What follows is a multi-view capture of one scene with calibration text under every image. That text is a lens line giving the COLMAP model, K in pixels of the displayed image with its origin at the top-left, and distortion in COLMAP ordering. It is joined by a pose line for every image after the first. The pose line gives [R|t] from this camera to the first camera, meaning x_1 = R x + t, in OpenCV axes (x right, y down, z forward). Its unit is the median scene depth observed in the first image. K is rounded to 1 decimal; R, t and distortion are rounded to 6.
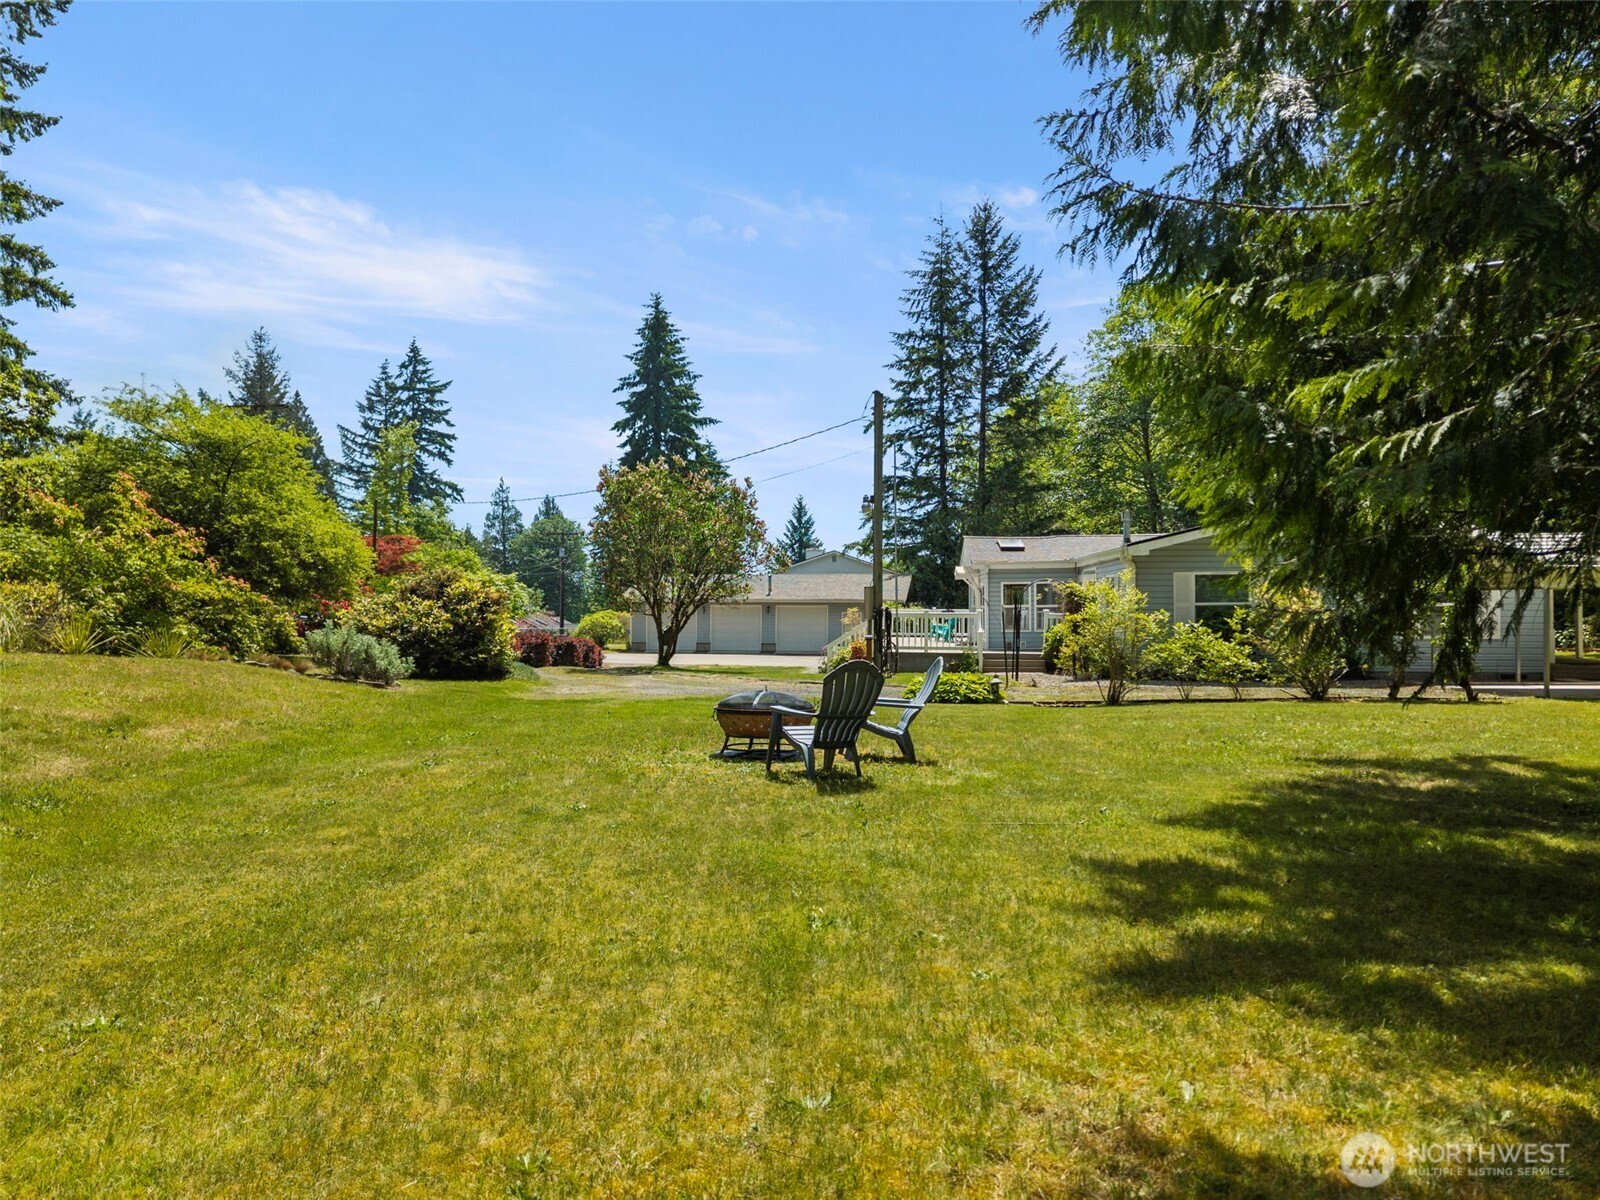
lens RADIAL K [[1059.8, 0, 785.1], [0, 1059.8, 604.4], [0, 0, 1]] dist [0.072808, -0.097632]
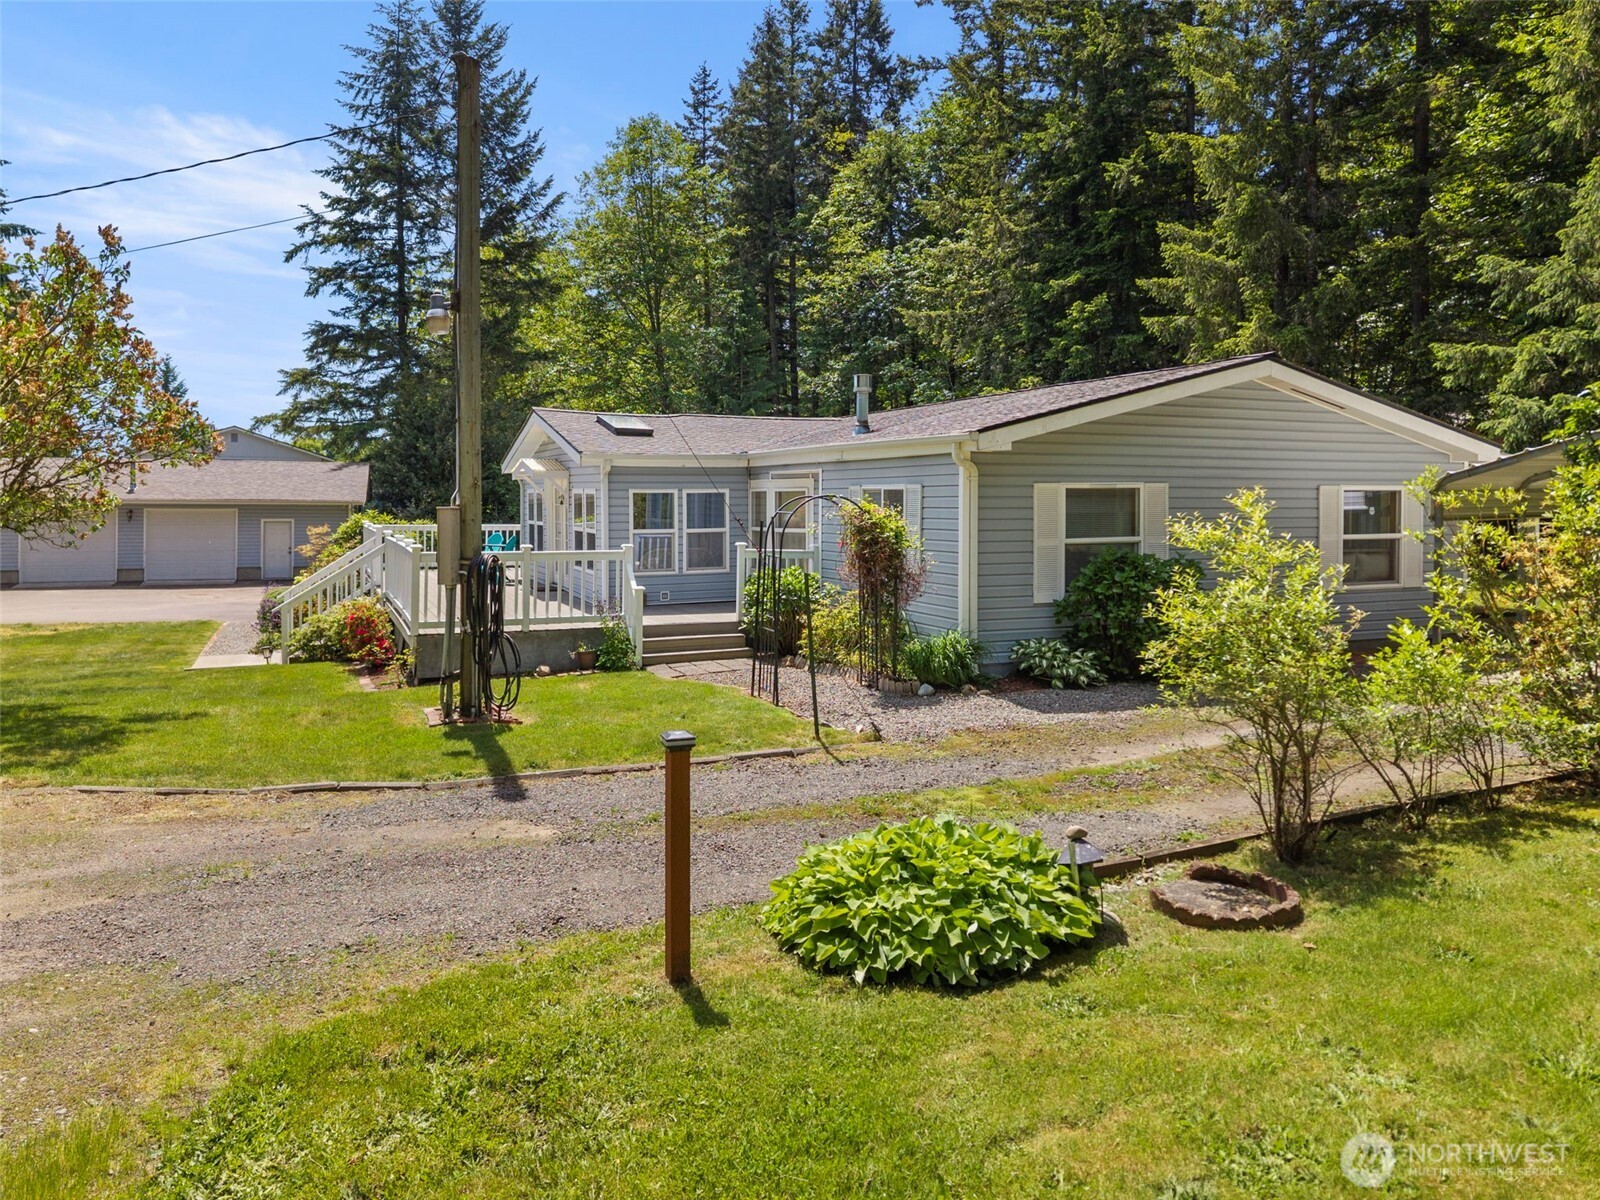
lens RADIAL K [[1092.2, 0, 821.4], [0, 1092.2, 504.6], [0, 0, 1]] dist [0.030323, -0.057715]
pose [[0.849090, -0.006833, 0.528204, -0.009538], [0.000201, 0.999920, 0.012611, -0.008748], [-0.528248, -0.010602, 0.849024, 0.194482]]
